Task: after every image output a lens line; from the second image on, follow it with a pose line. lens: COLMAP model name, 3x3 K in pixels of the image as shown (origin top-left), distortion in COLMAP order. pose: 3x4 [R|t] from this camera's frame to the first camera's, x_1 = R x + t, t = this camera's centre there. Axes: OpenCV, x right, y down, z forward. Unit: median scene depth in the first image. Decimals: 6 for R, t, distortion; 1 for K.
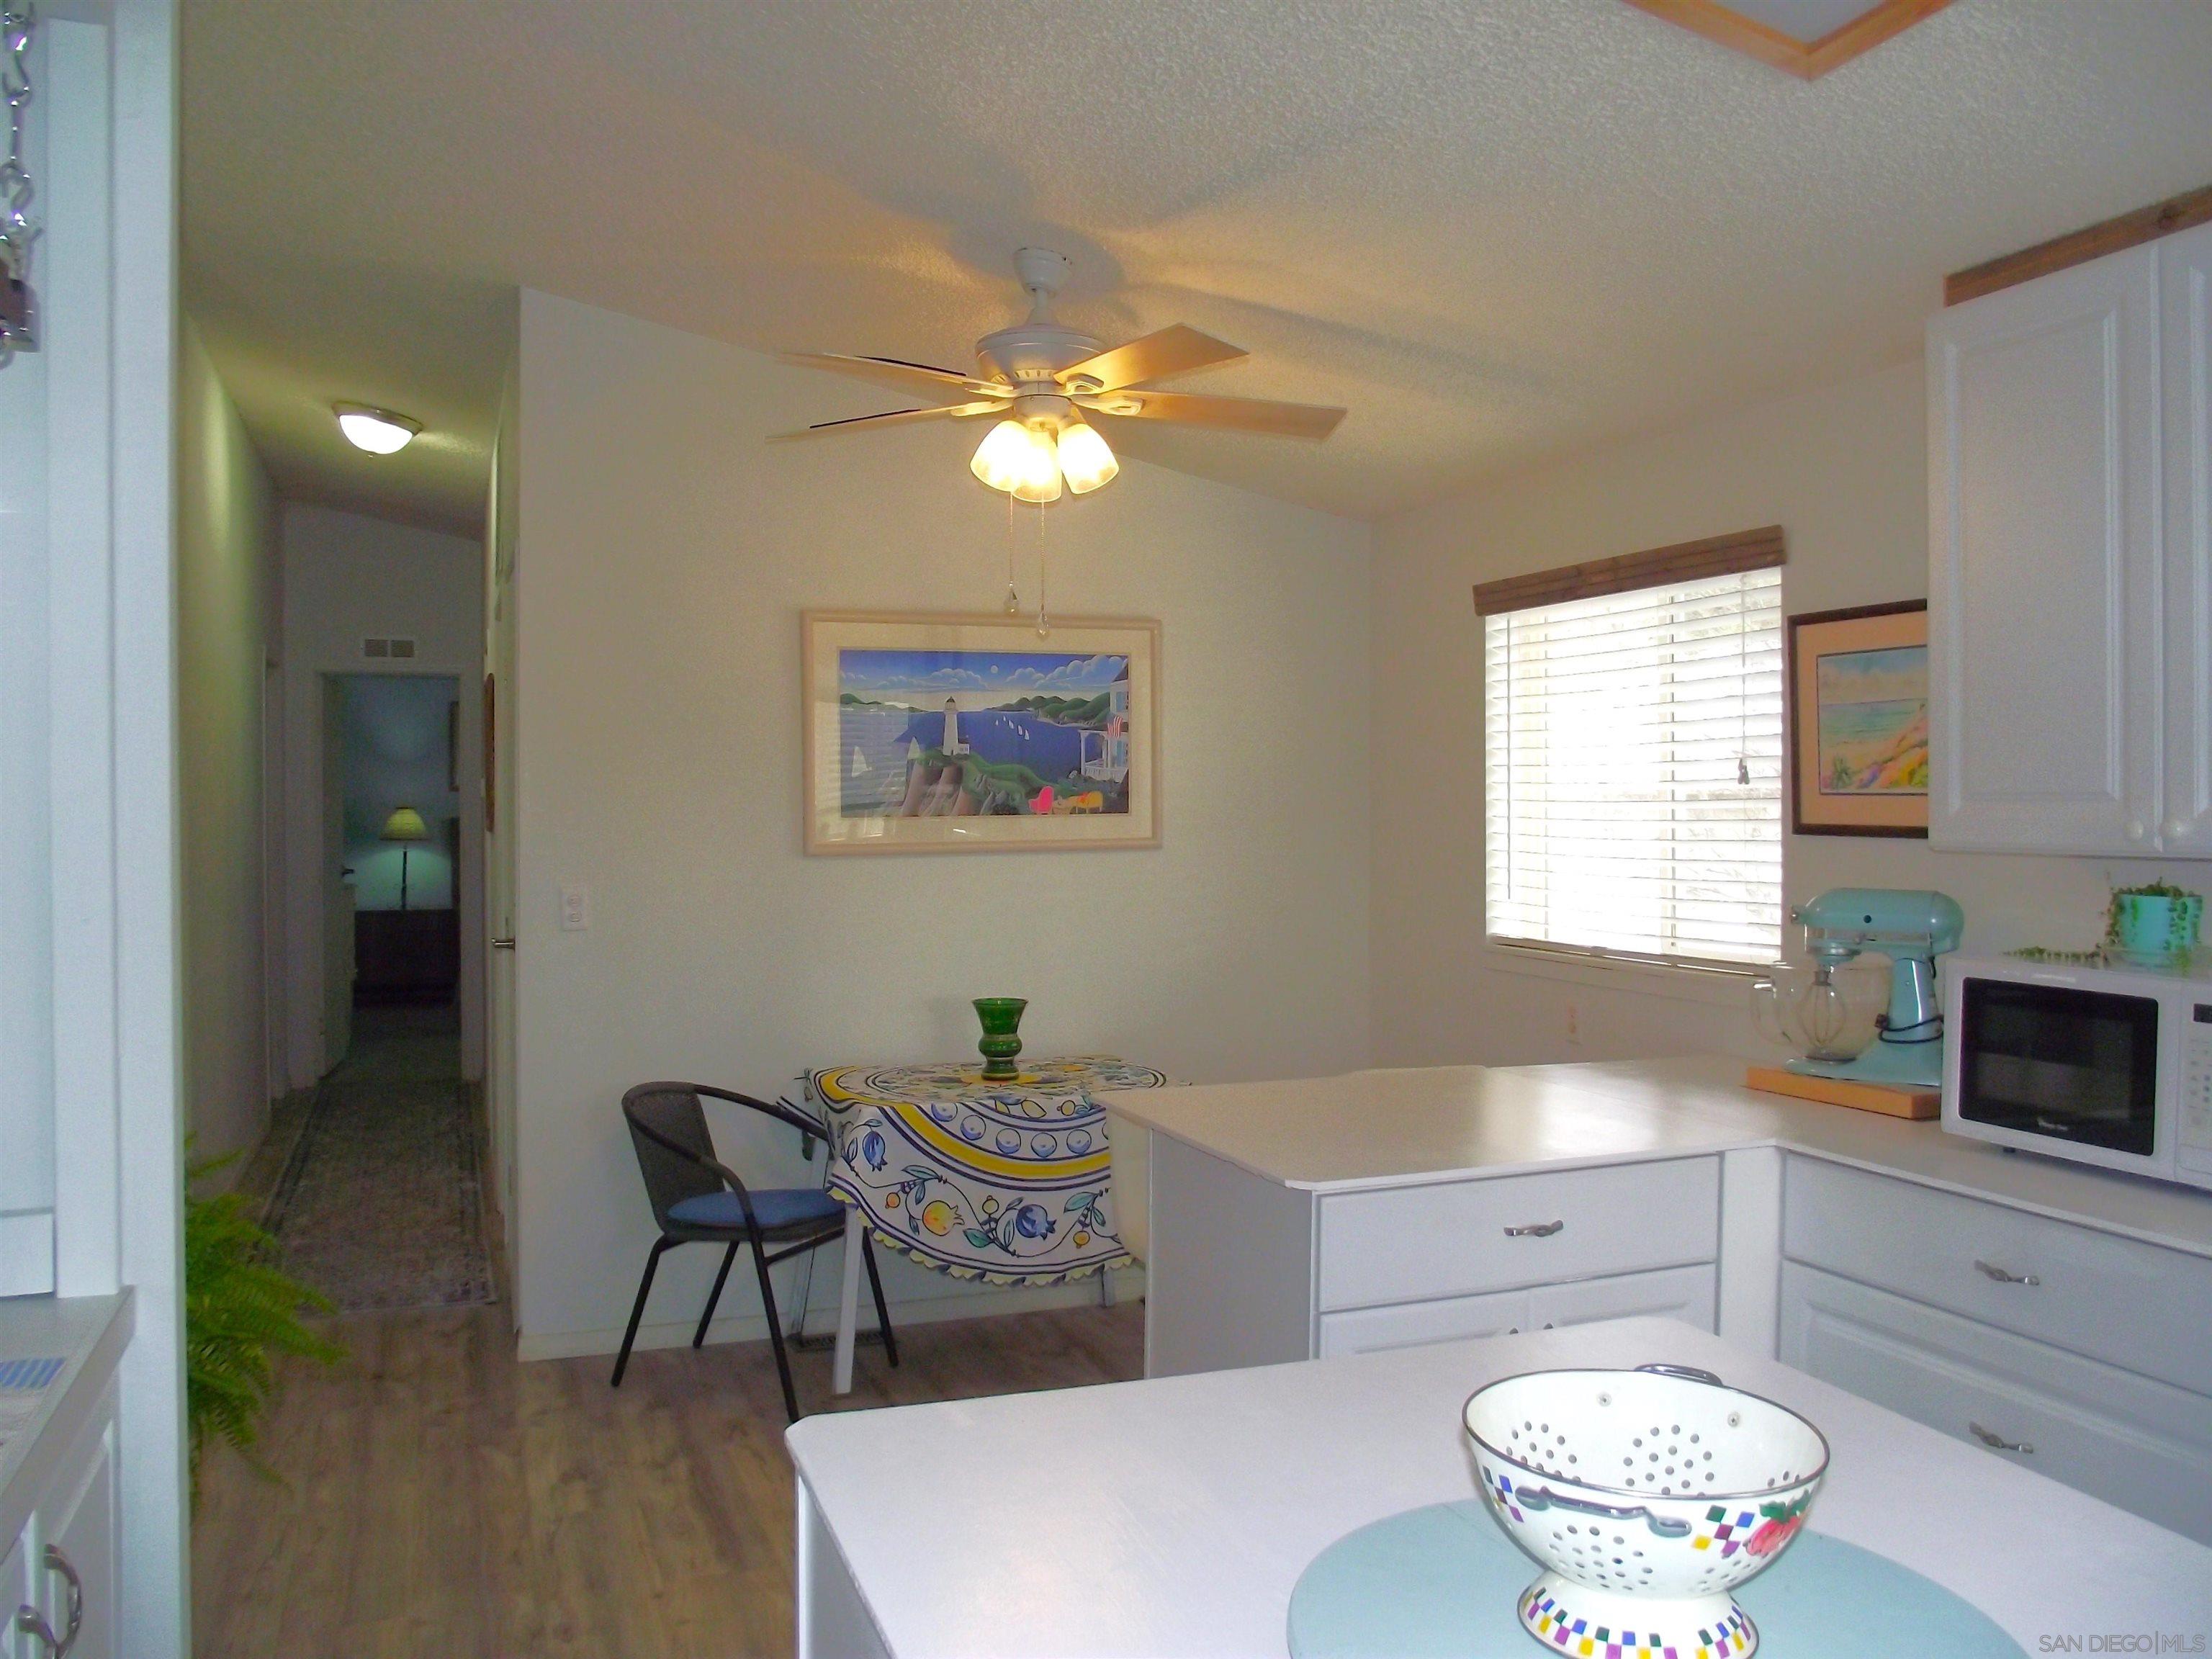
lens RADIAL K [[1788.6, 0, 1109.3], [0, 1788.6, 824.9], [0, 0, 1]] dist [-0.077754, 0.059763]
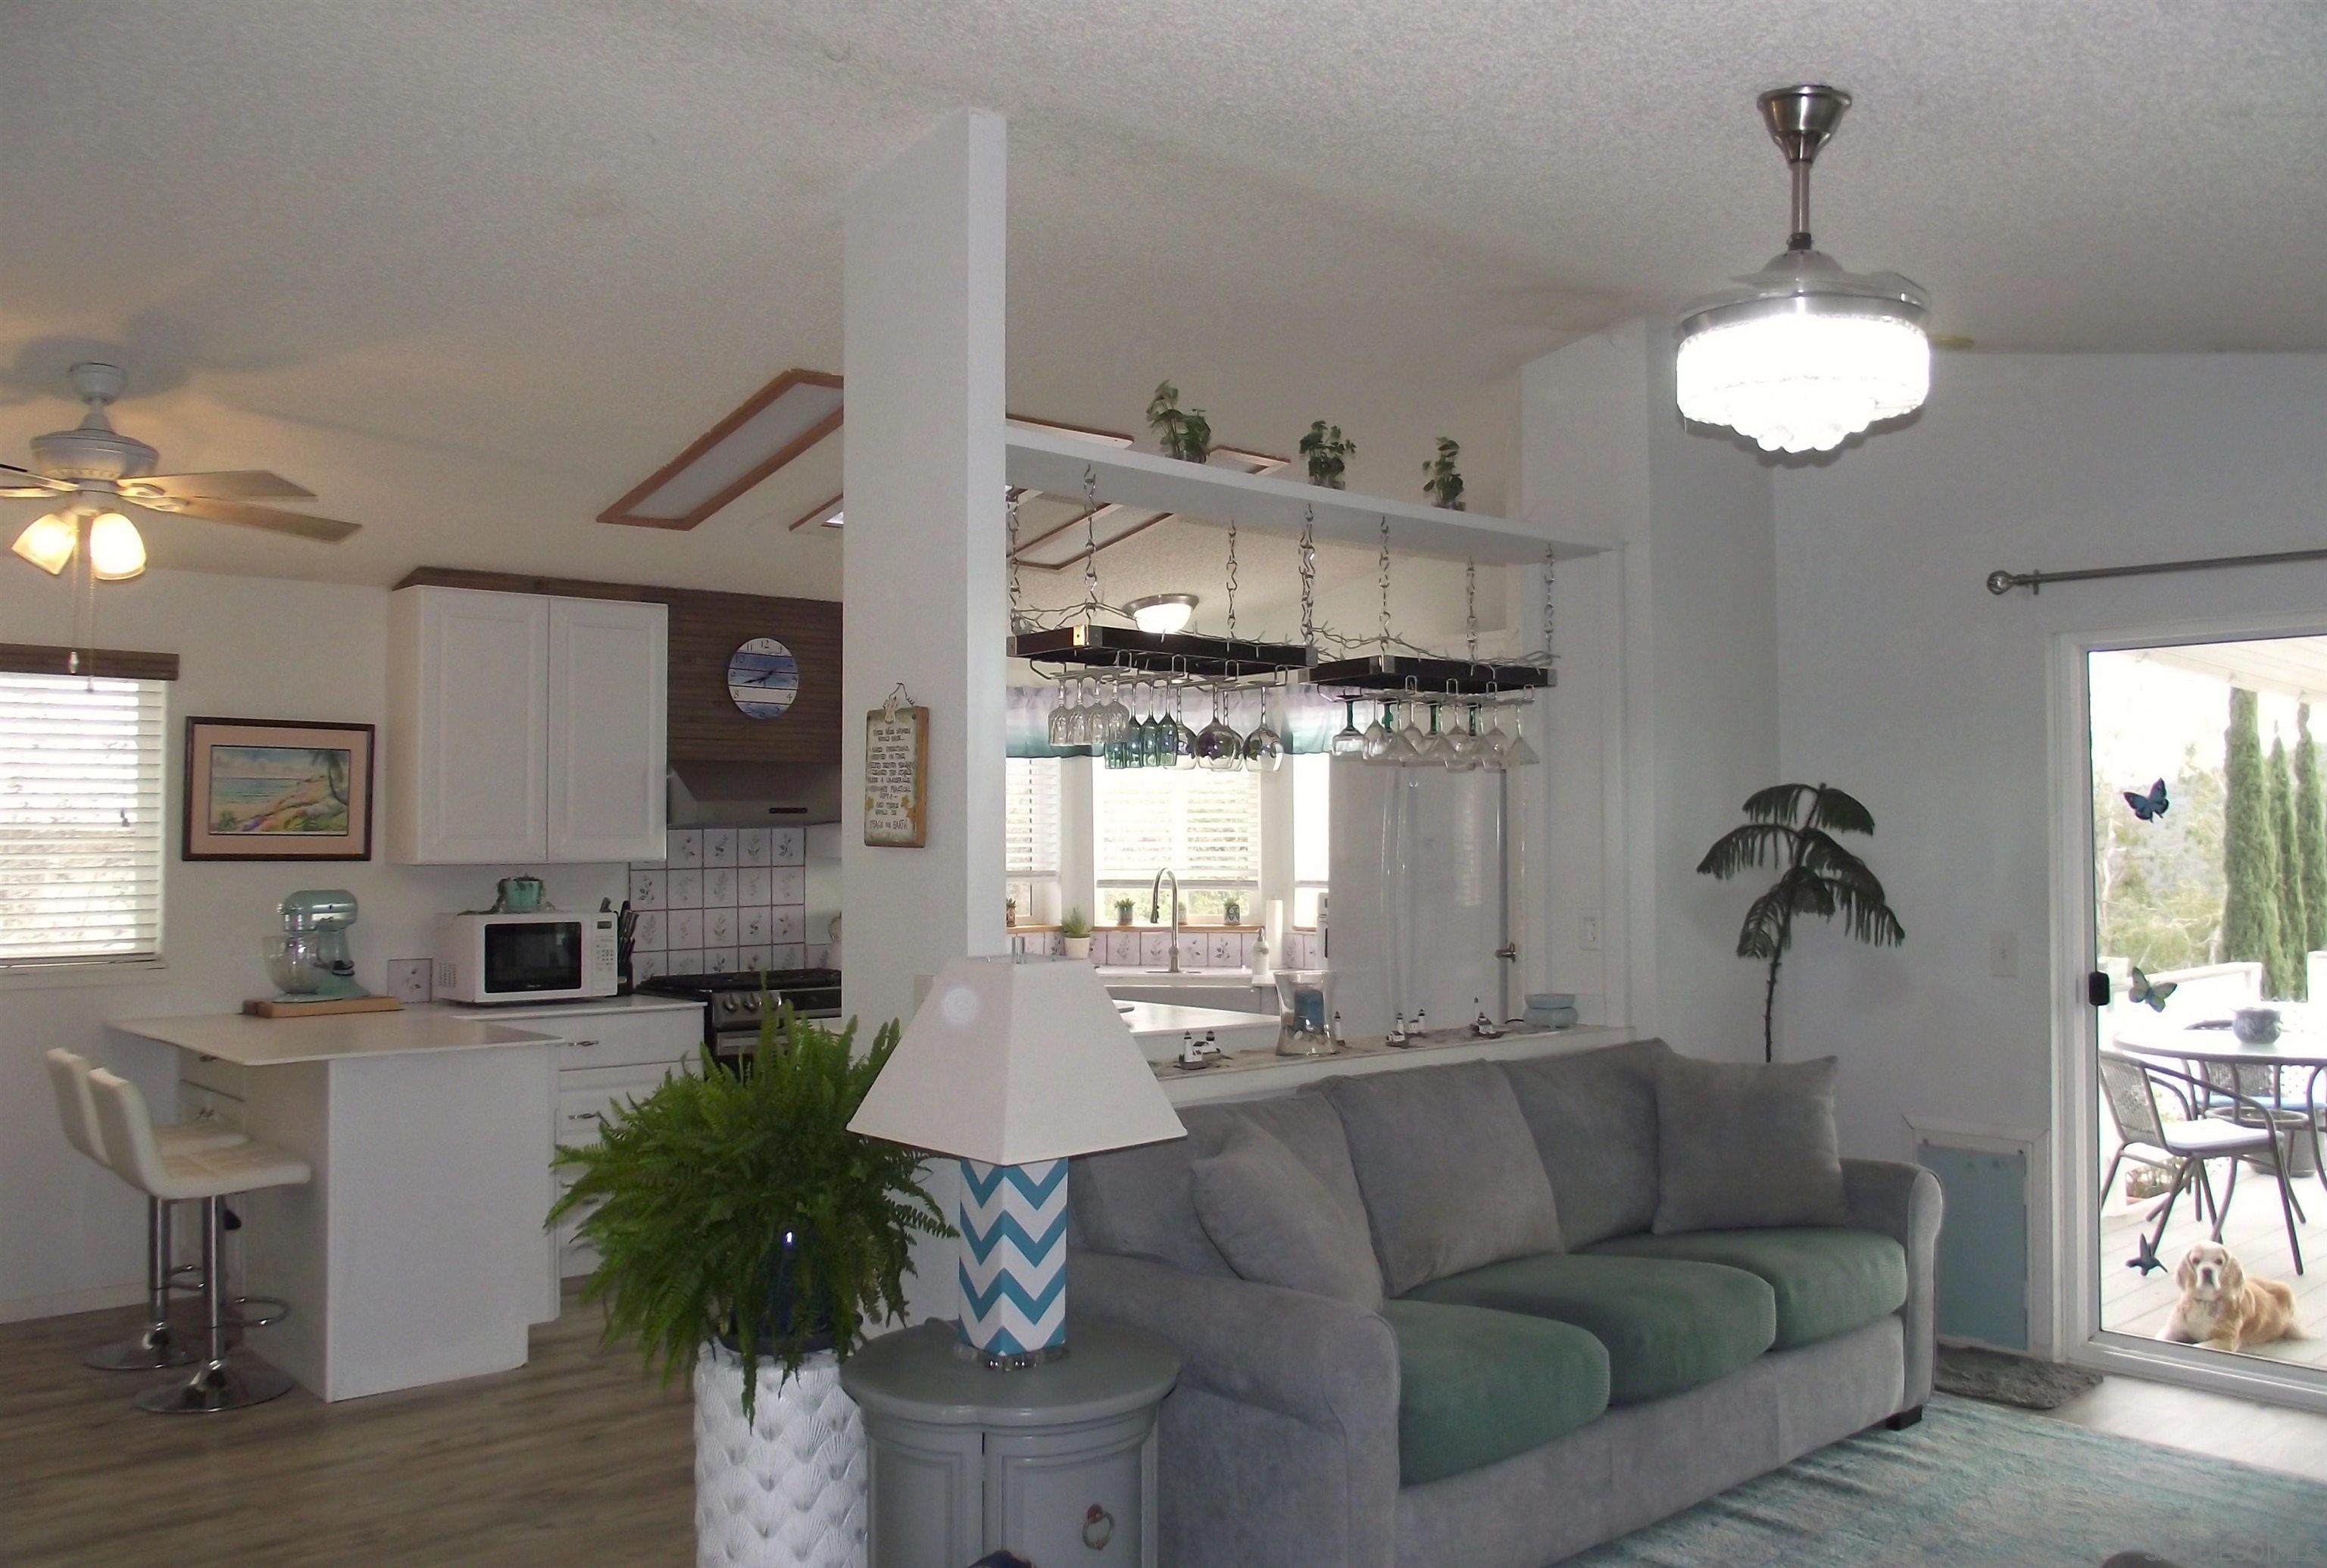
lens RADIAL K [[1998.6, 0, 1163.5], [0, 1998.6, 784.0], [0, 0, 1]] dist [-0.046304, 0.002873]
pose [[-0.353306, 0.027559, 0.935102, -1.266444], [0.011358, 0.999619, -0.025170, -0.006968], [-0.935439, 0.001728, -0.353484, 0.694842]]
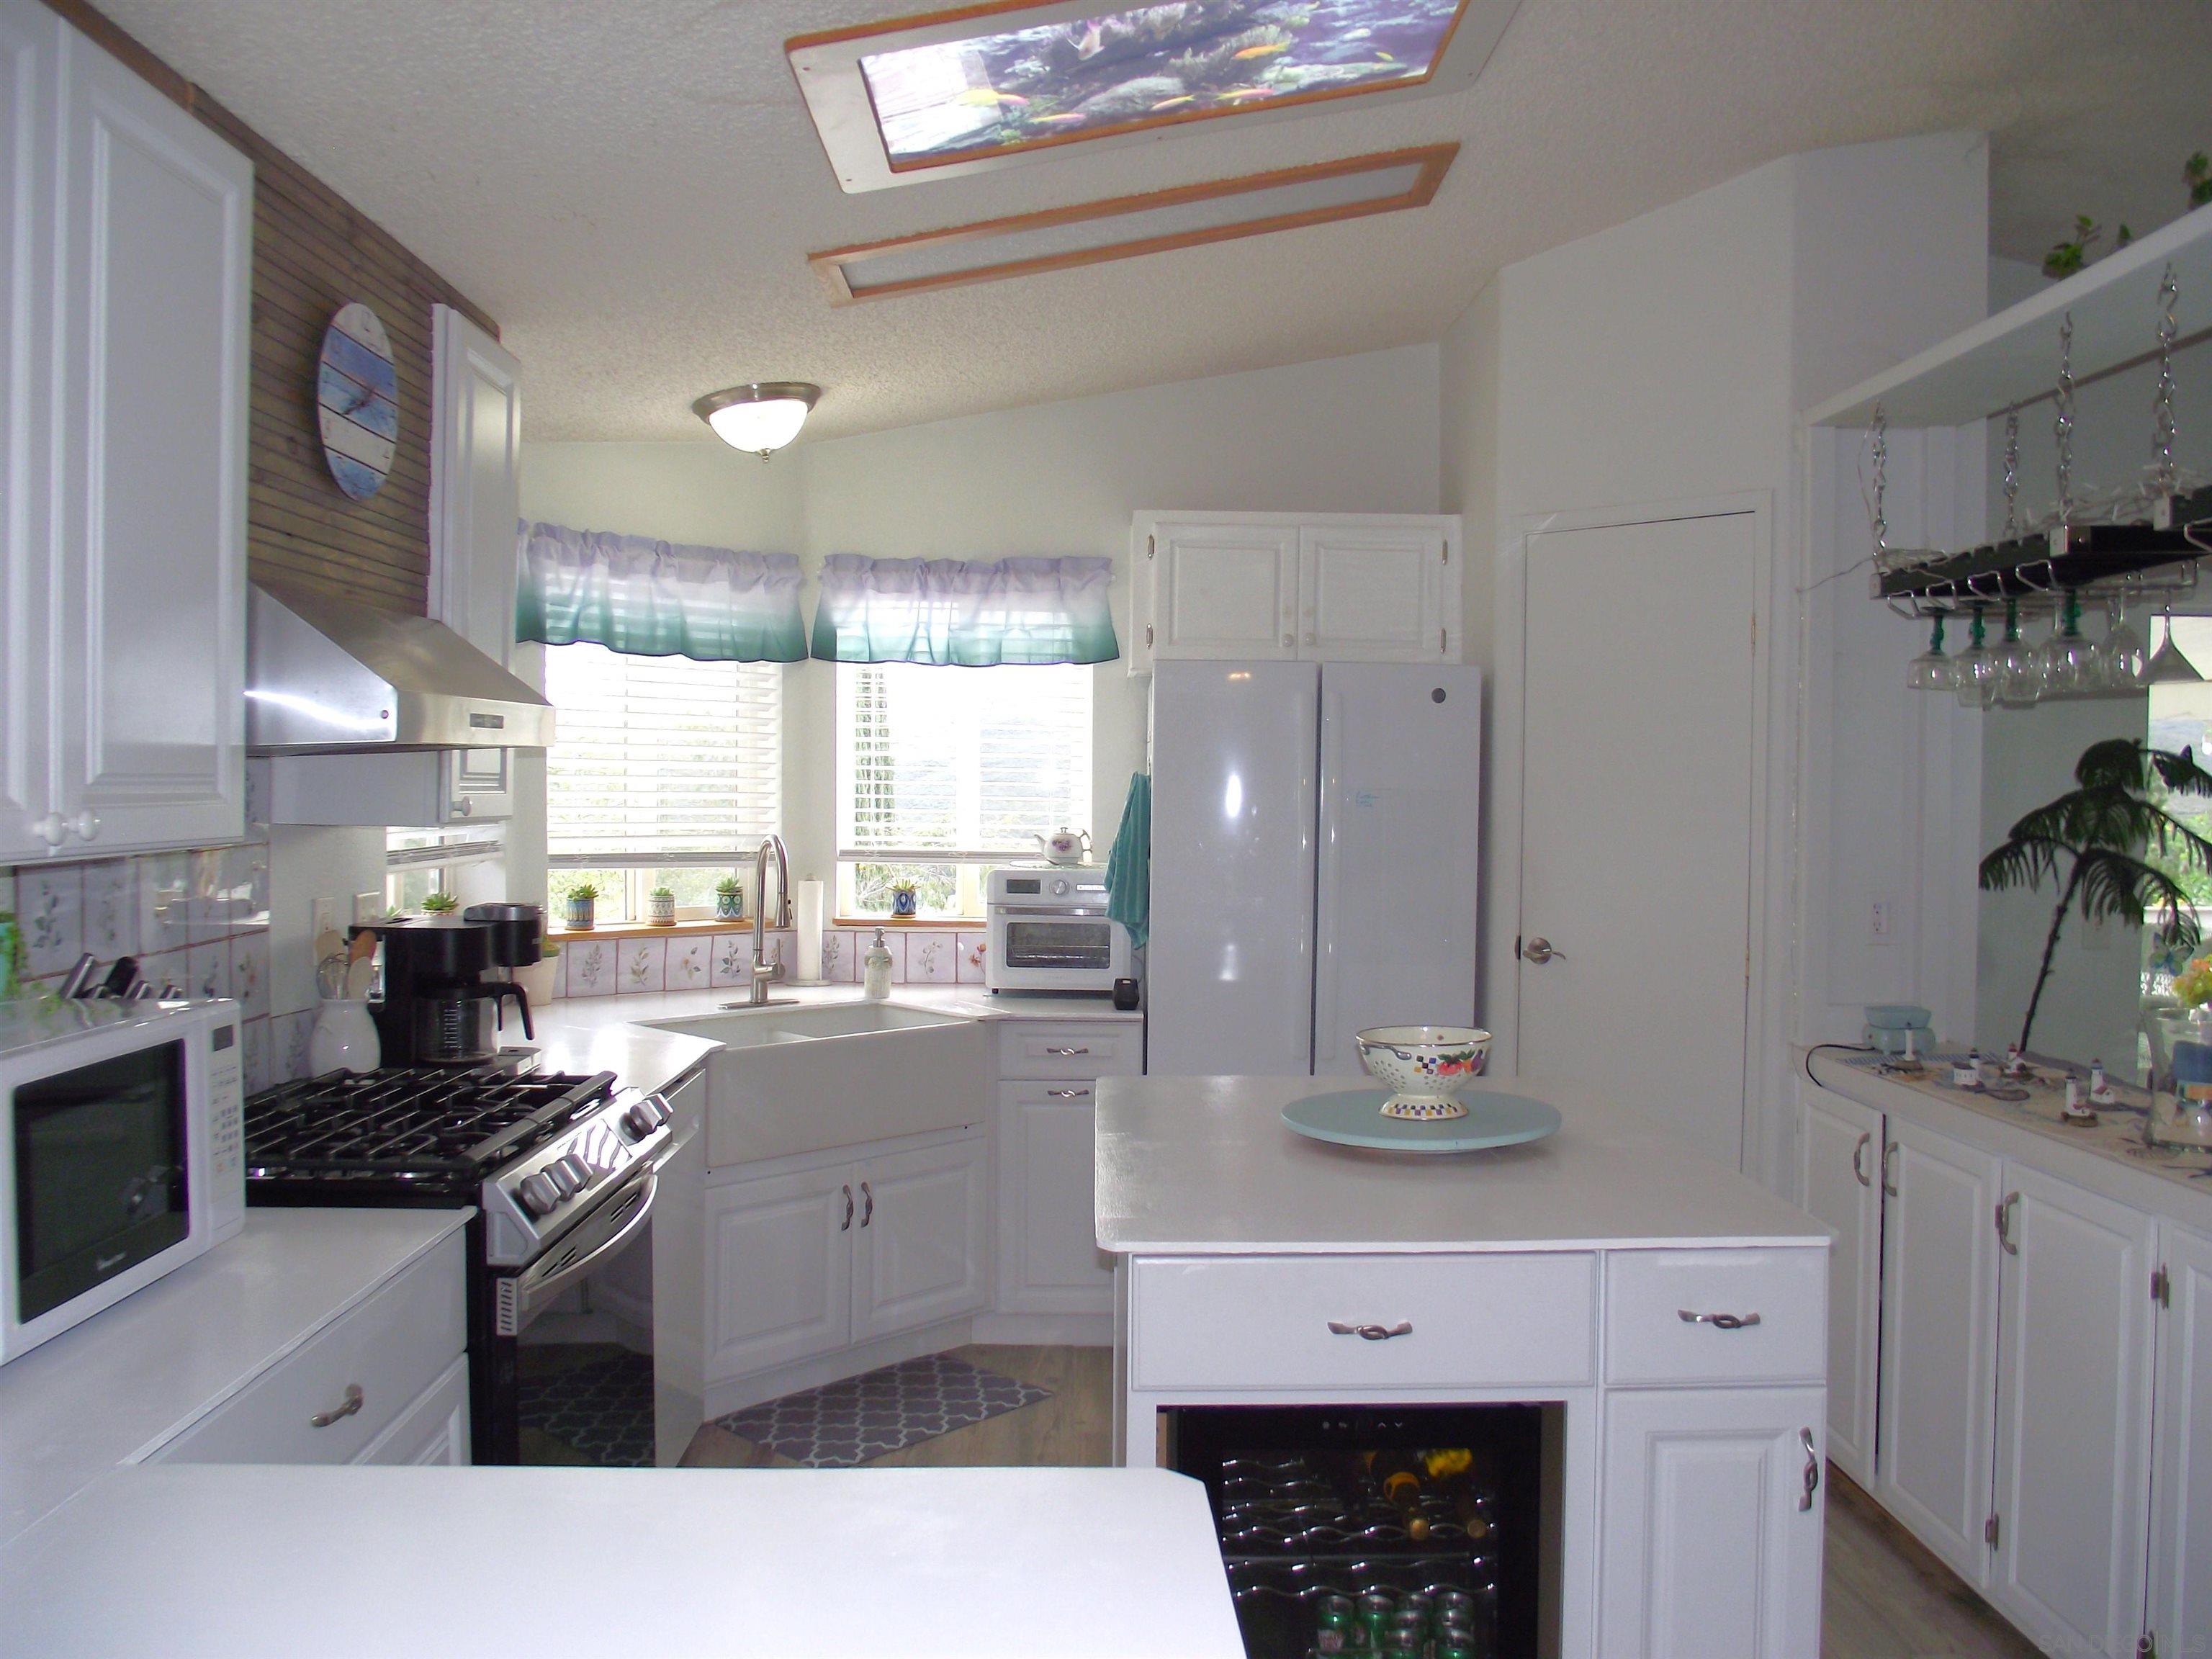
lens RADIAL K [[1764.4, 0, 1124.8], [0, 1764.4, 824.0], [0, 0, 1]] dist [-0.081887, 0.056271]
pose [[-0.954588, -0.017312, 0.297426, -0.030444], [-0.008706, 0.999505, 0.030235, -0.014175], [-0.297803, 0.026273, -0.954266, 0.921365]]
